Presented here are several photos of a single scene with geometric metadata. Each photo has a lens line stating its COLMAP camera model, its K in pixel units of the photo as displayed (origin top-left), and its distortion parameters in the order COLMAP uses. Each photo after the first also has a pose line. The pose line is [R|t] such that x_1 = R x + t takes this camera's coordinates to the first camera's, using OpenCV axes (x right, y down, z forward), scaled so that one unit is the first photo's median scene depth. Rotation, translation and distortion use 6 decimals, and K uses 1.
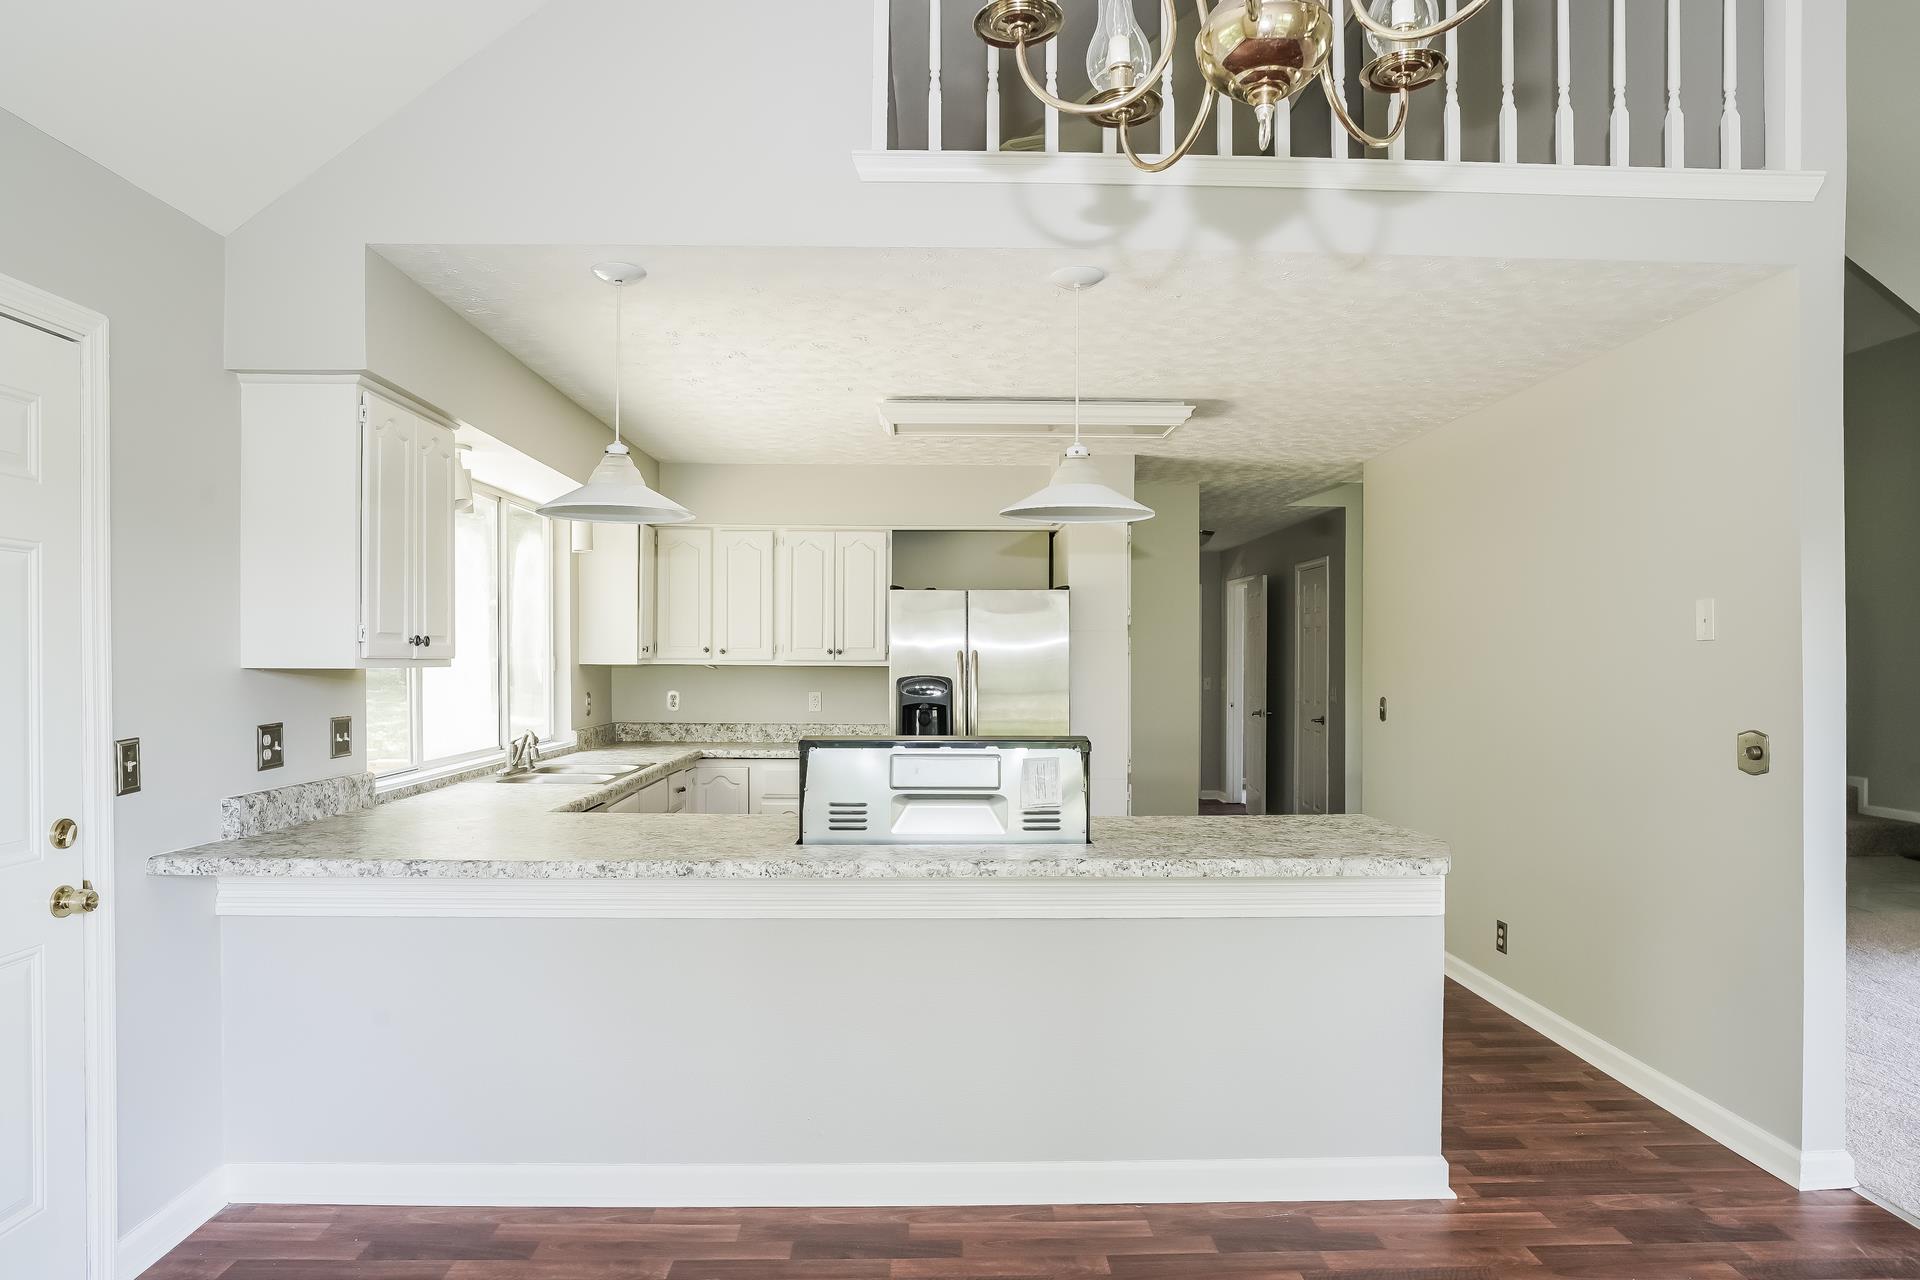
lens RADIAL K [[1130.9, 0, 974.9], [0, 1130.9, 656.7], [0, 0, 1]] dist [-0.023515, 0.003068]
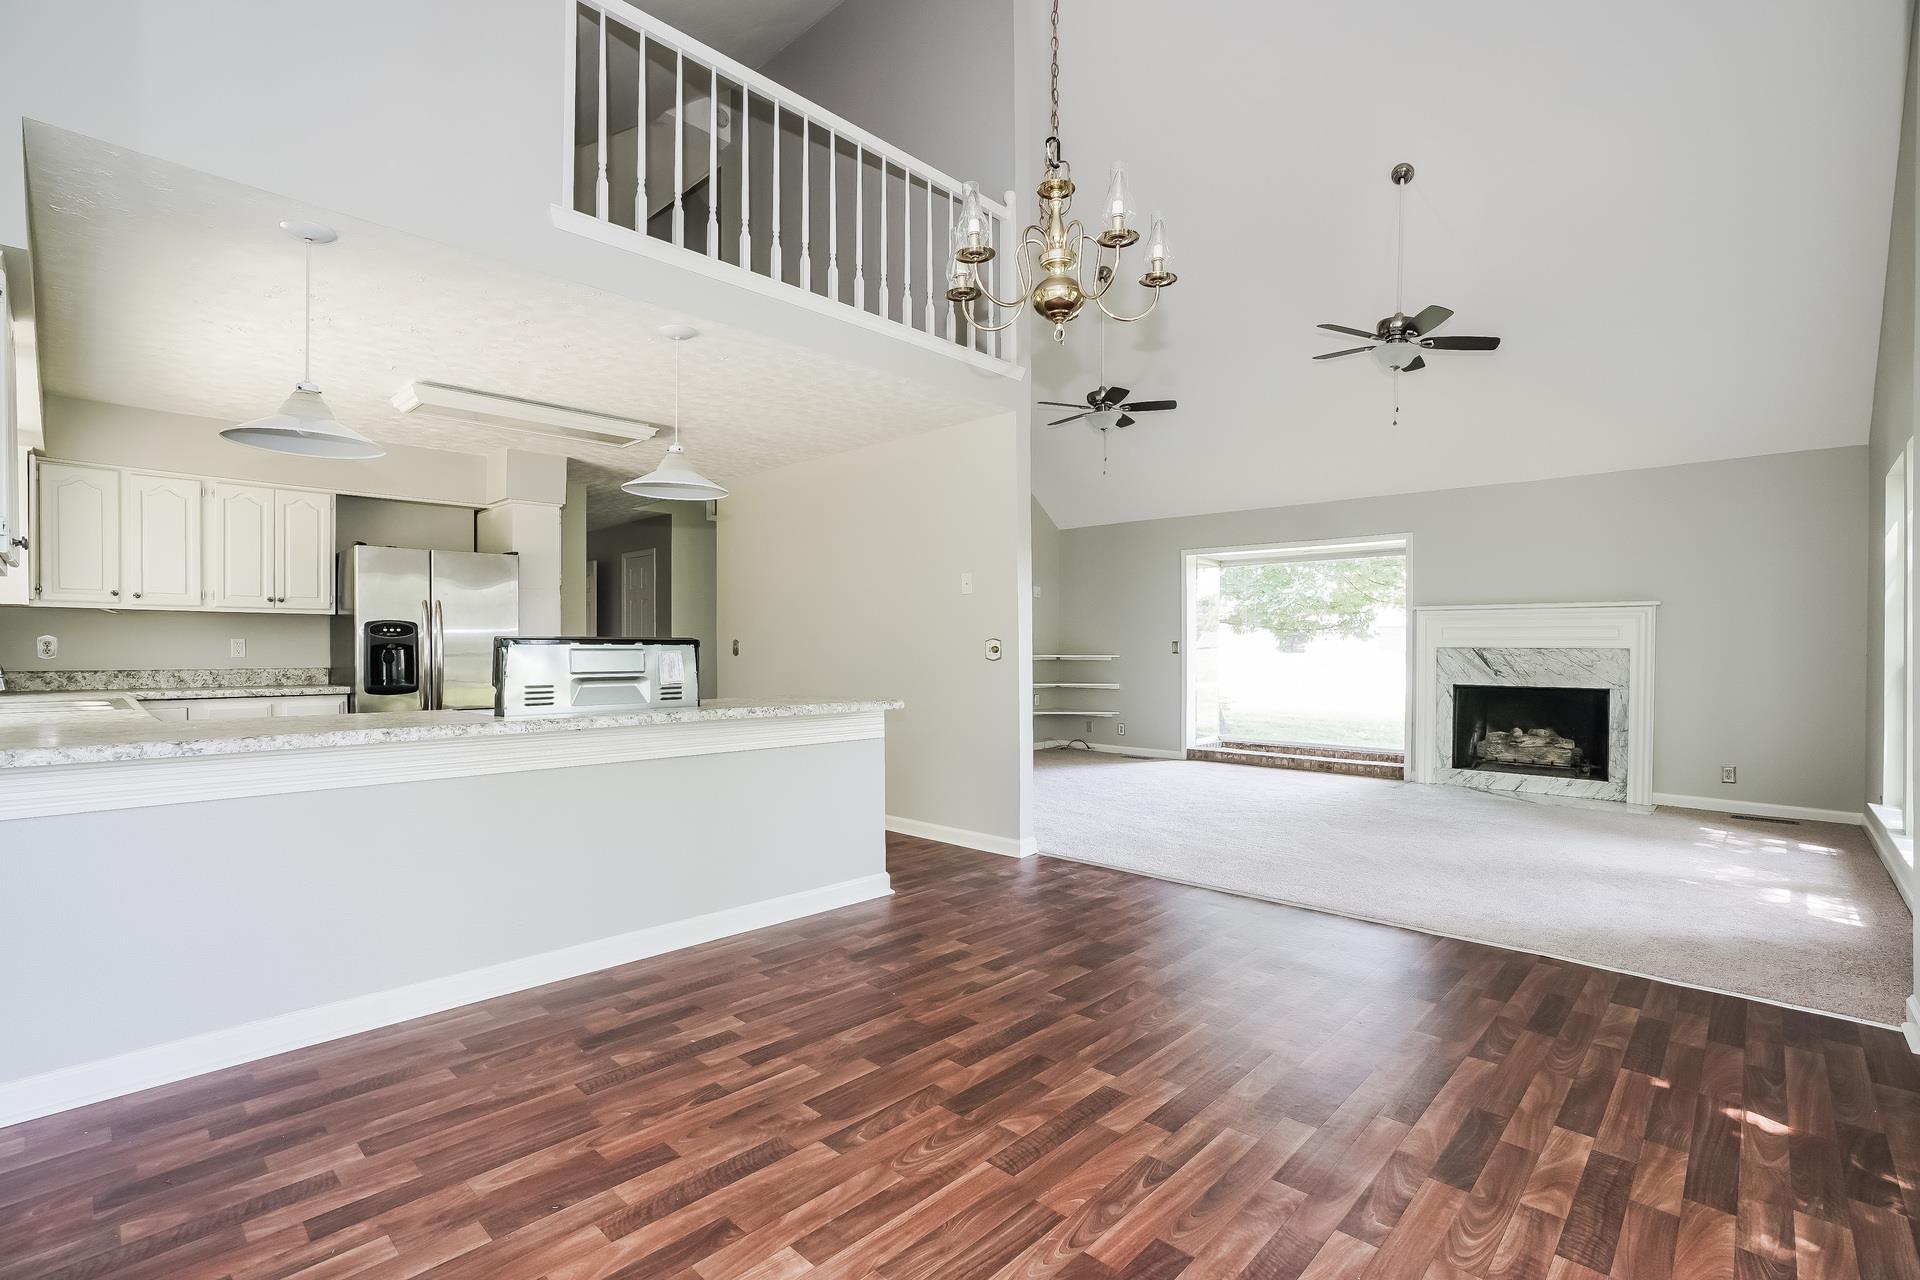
lens RADIAL K [[873.7, 0, 940.2], [0, 873.7, 635.3], [0, 0, 1]] dist [-0.034105, 0.019524]
pose [[0.728675, 0.004877, 0.684843, -0.417338], [0.002228, 0.999952, -0.009492, 0.071993], [-0.684856, 0.008442, 0.728629, -0.065715]]
